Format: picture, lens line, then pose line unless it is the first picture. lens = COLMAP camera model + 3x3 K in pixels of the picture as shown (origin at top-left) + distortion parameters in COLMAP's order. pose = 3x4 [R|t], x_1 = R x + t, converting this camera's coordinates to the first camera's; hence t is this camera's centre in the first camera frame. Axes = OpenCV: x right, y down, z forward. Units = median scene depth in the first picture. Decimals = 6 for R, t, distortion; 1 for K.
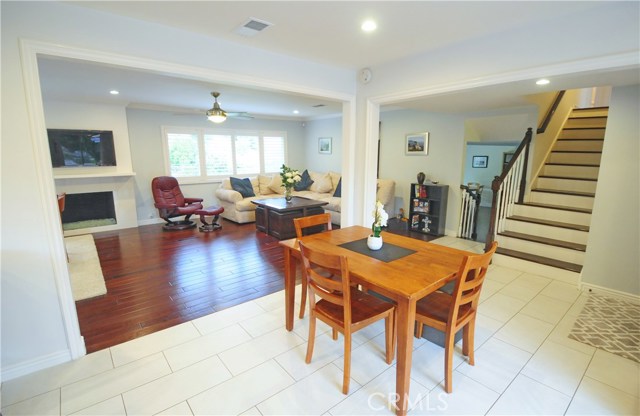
lens RADIAL K [[303.0, 0, 321.6], [0, 303.0, 212.4], [0, 0, 1]] dist [0.001922, 0.000016]
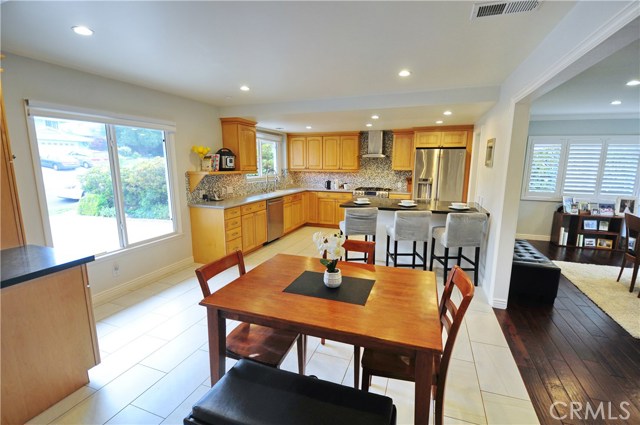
lens RADIAL K [[294.7, 0, 320.4], [0, 294.7, 214.5], [0, 0, 1]] dist [-0.004372, -0.000594]
pose [[-0.862074, 0.078018, -0.500741, 0.243914], [-0.104711, 0.939336, 0.326623, -0.130530], [0.495846, 0.334007, -0.801608, 0.647270]]
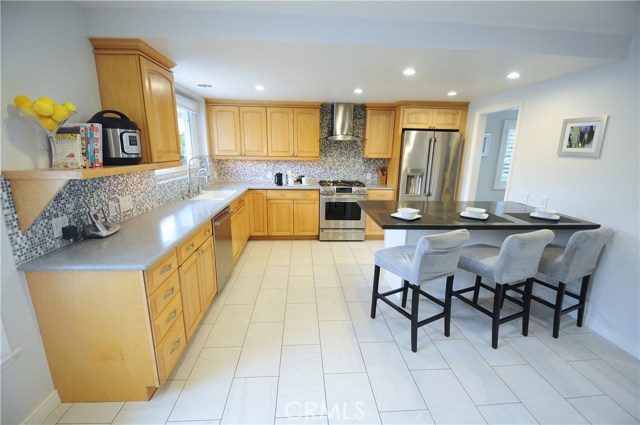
lens RADIAL K [[283.7, 0, 321.6], [0, 283.7, 215.7], [0, 0, 1]] dist [-0.011830, -0.005890]
pose [[-0.578596, 0.174727, -0.796679, 0.185599], [-0.173233, 0.928171, 0.329377, -0.038161], [0.797005, 0.328587, -0.506767, 0.166452]]
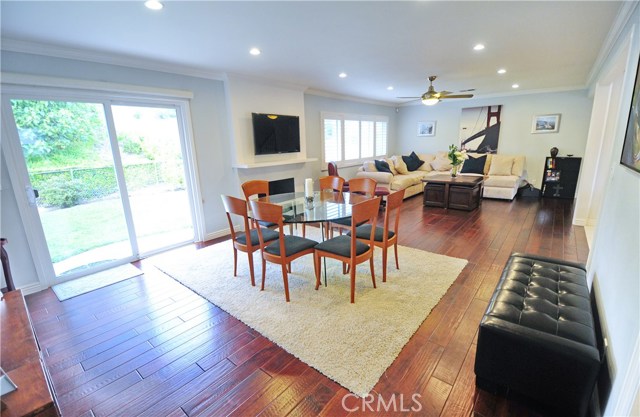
lens RADIAL K [[277.0, 0, 323.2], [0, 277.0, 207.8], [0, 0, 1]] dist [-0.003692, -0.000224]
pose [[0.980691, -0.077199, 0.179680, -0.765124], [0.070068, 0.996495, 0.045706, -0.008123], [-0.182578, -0.032233, 0.982663, 0.088991]]
